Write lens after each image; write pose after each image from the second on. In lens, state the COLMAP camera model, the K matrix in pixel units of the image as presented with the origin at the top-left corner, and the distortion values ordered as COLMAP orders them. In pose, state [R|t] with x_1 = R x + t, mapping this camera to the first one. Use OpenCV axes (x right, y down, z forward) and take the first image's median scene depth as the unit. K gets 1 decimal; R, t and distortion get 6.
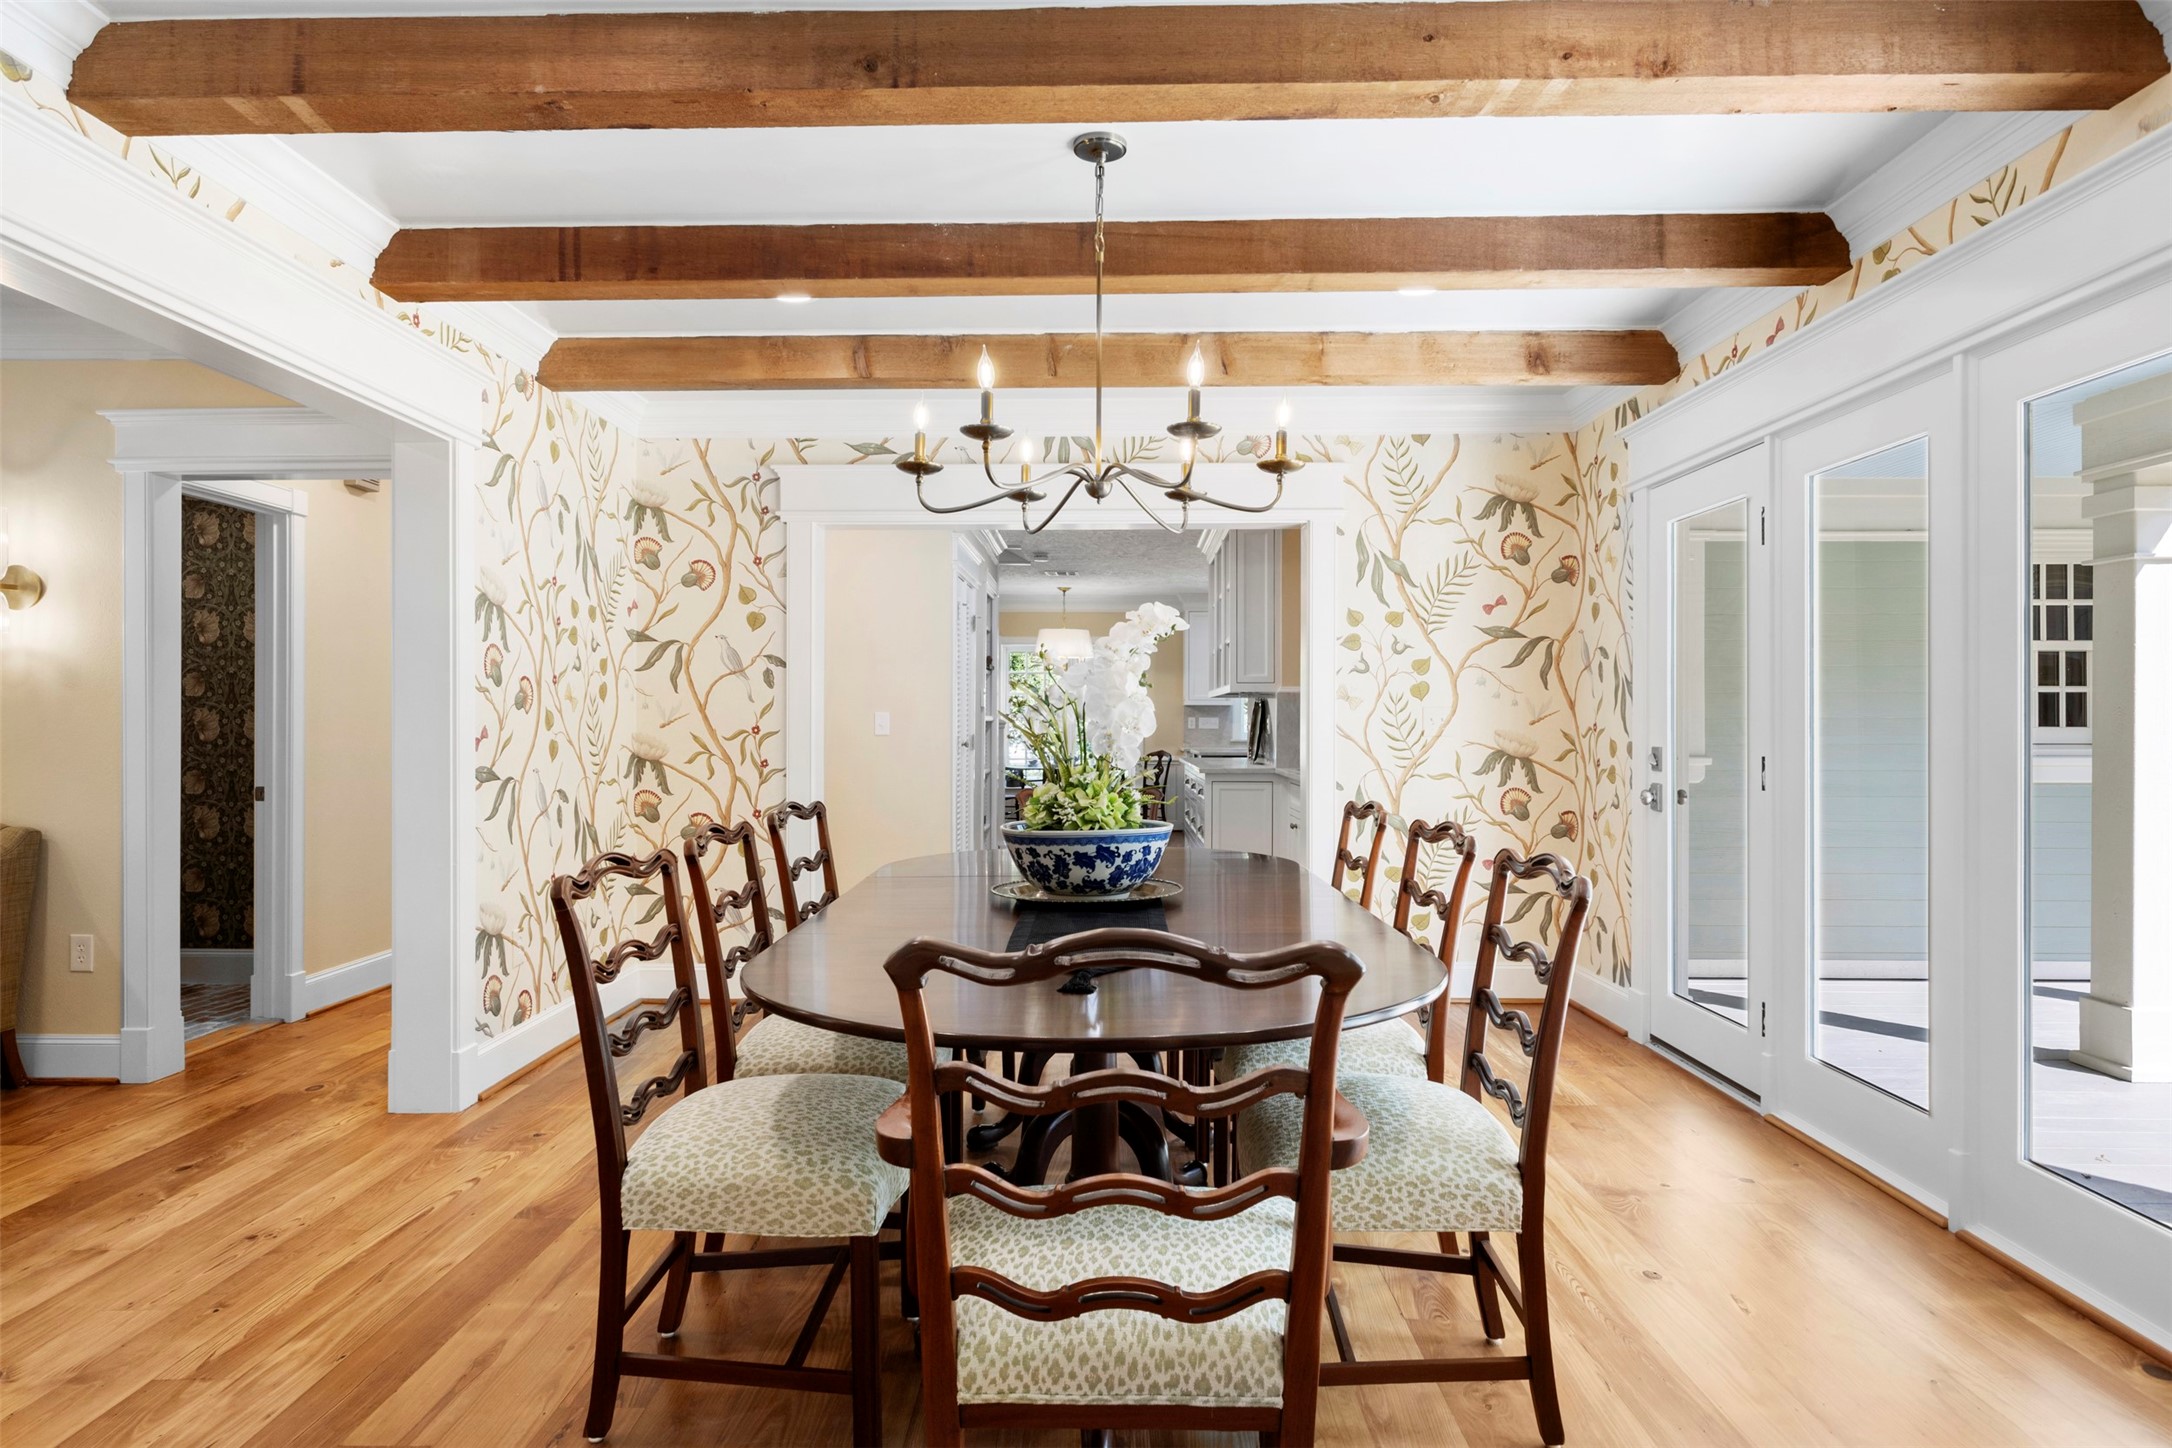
lens RADIAL K [[1276.9, 0, 1086.0], [0, 1276.9, 724.0], [0, 0, 1]] dist [0.000272, 0.001659]
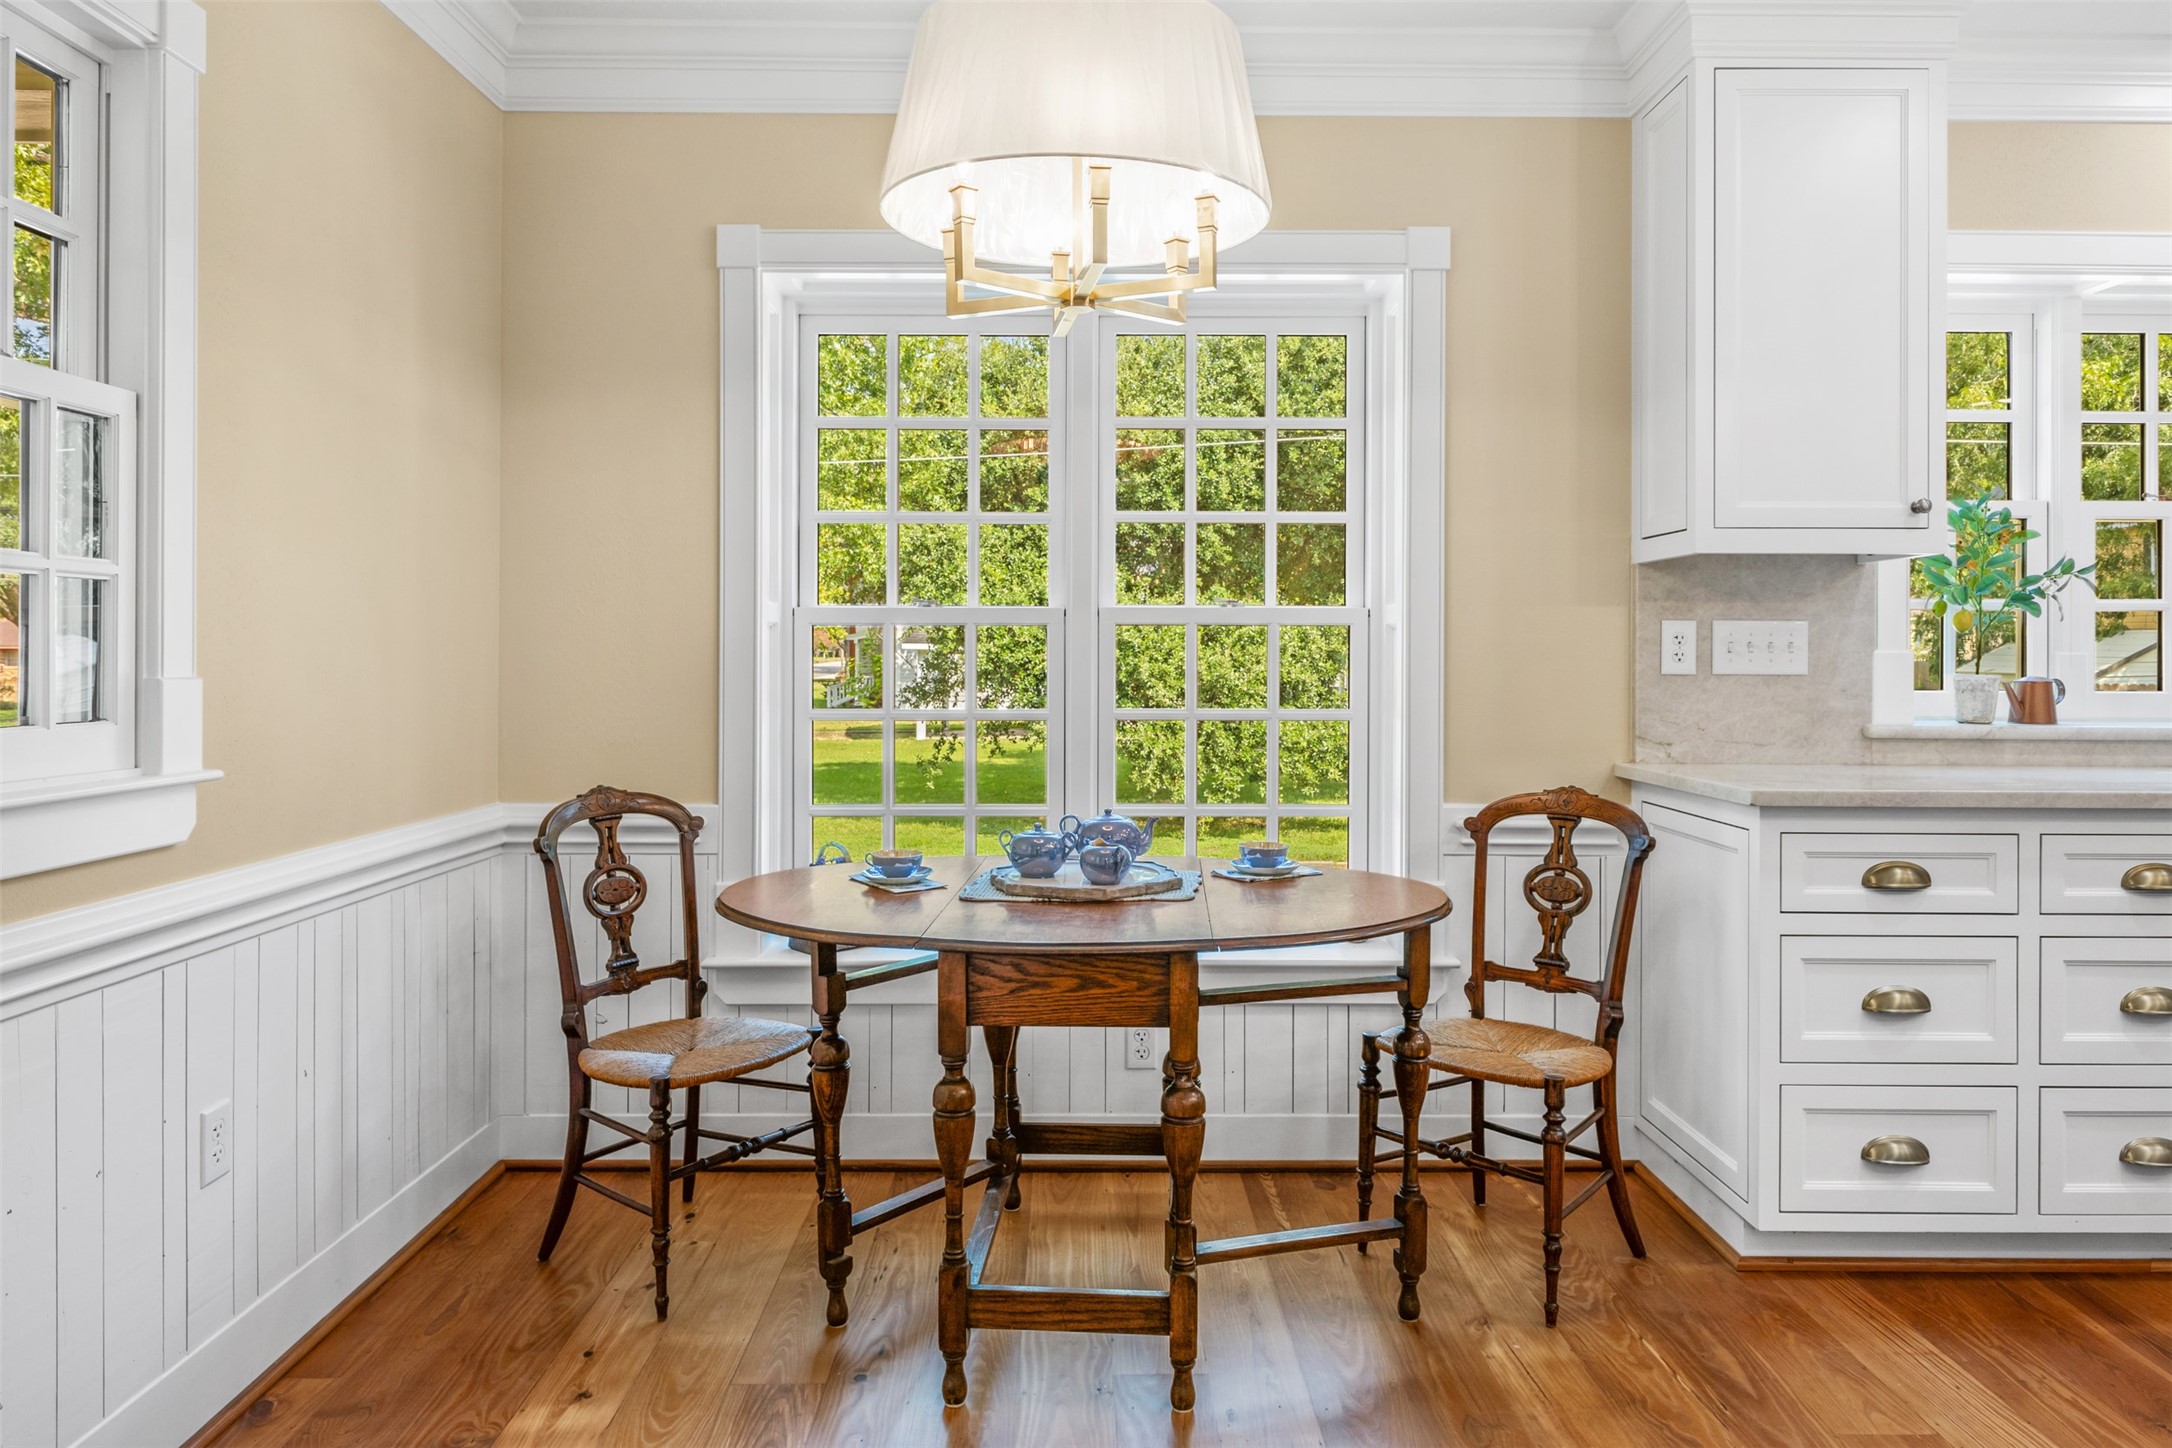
lens RADIAL K [[1389.1, 0, 1086.9], [0, 1389.1, 656.7], [0, 0, 1]] dist [-0.002518, 0.000997]
pose [[0.999784, 0.001619, 0.020733, -0.044405], [-0.001566, 0.999996, -0.002558, 0.004244], [-0.020737, 0.002525, 0.999782, 1.961159]]
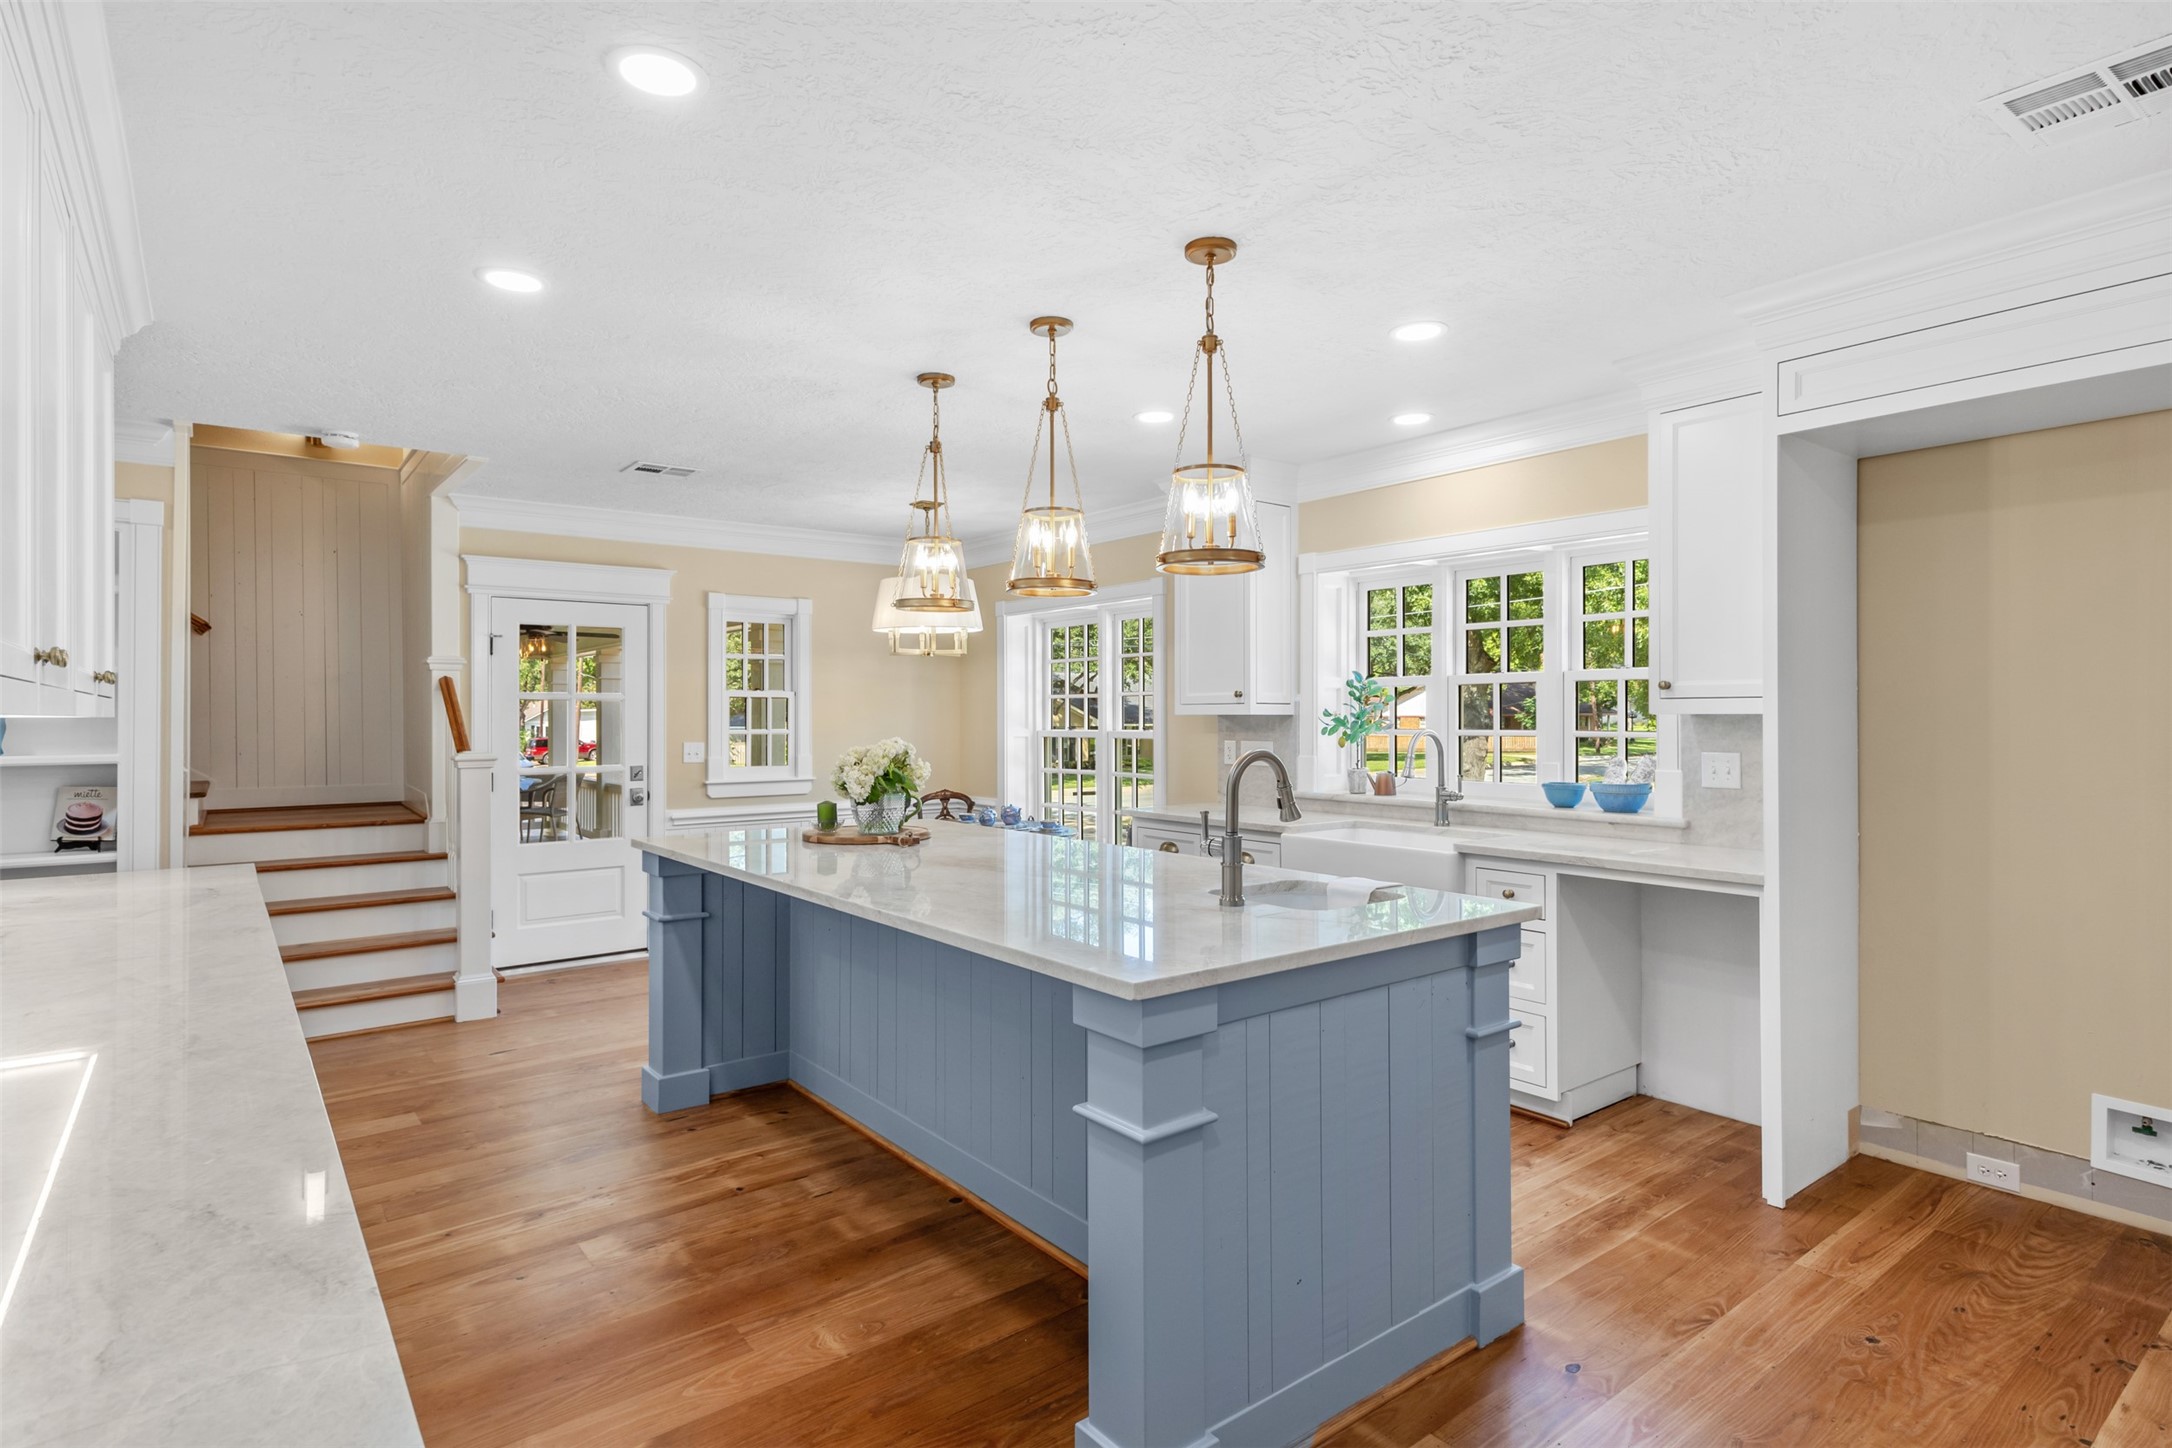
lens RADIAL K [[1113.8, 0, 1087.6], [0, 1113.8, 701.1], [0, 0, 1]] dist [0.027472, 0.000245]
pose [[0.623023, -0.013958, -0.782079, 0.929994], [0.001500, 0.999860, -0.016651, -0.031830], [0.782202, 0.009201, 0.622957, 1.779809]]
